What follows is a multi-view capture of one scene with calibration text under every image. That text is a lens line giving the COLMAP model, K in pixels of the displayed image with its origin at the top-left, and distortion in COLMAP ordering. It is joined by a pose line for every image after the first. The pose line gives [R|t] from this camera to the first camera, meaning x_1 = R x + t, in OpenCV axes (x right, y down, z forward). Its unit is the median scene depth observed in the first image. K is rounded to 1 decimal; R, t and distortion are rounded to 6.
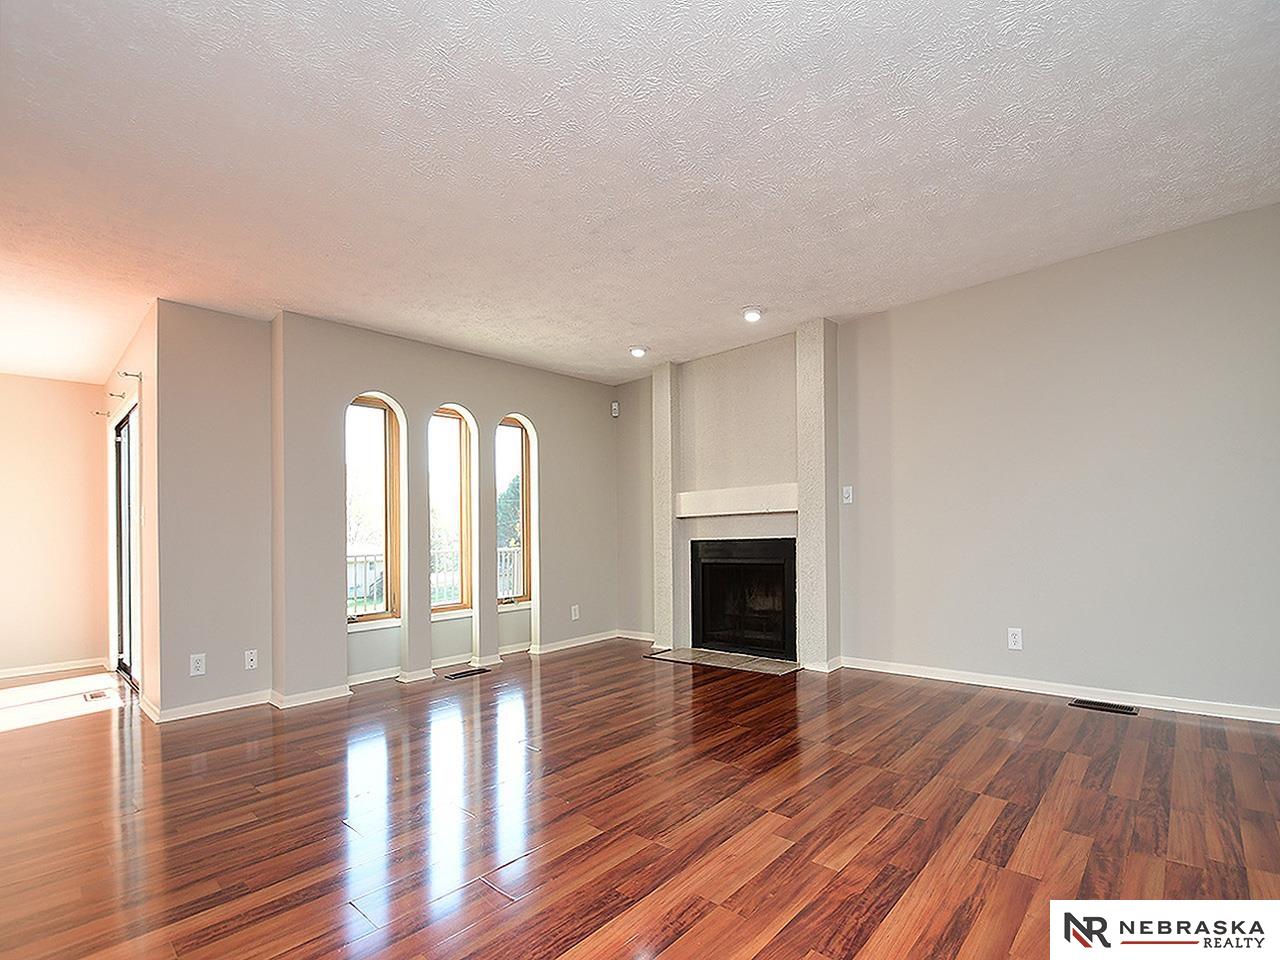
lens RADIAL K [[559.5, 0, 640.0], [0, 559.5, 480.0], [0, 0, 1]] dist [0.016394, 0.000031]
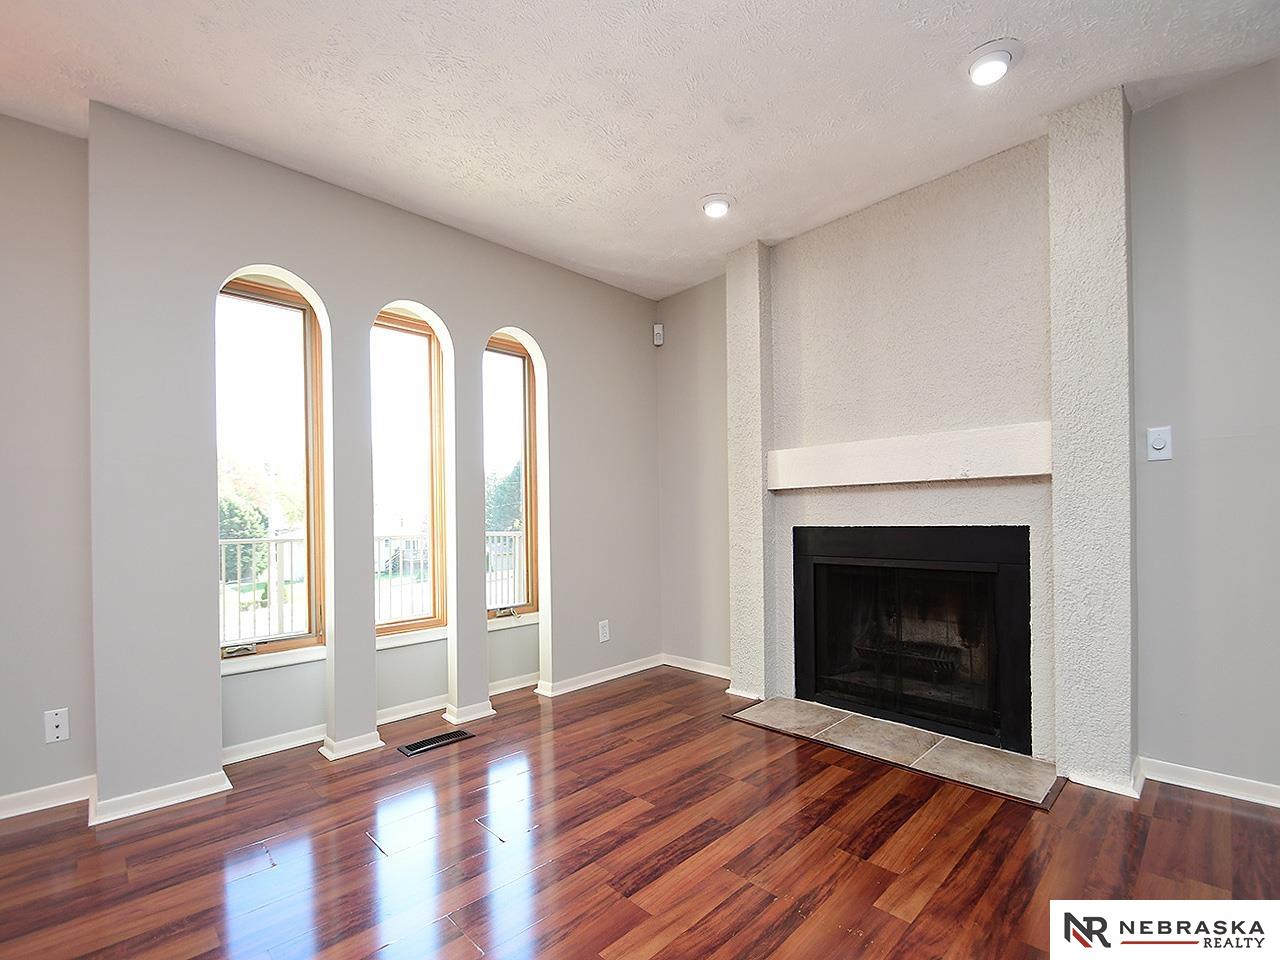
lens RADIAL K [[567.4, 0, 635.1], [0, 567.4, 513.4], [0, 0, 1]] dist [0.002016, -0.000023]
pose [[0.999751, 0.012632, -0.018371, -0.074132], [-0.010867, 0.995589, 0.093193, 0.036473], [0.019467, -0.092970, 0.995479, 0.369610]]
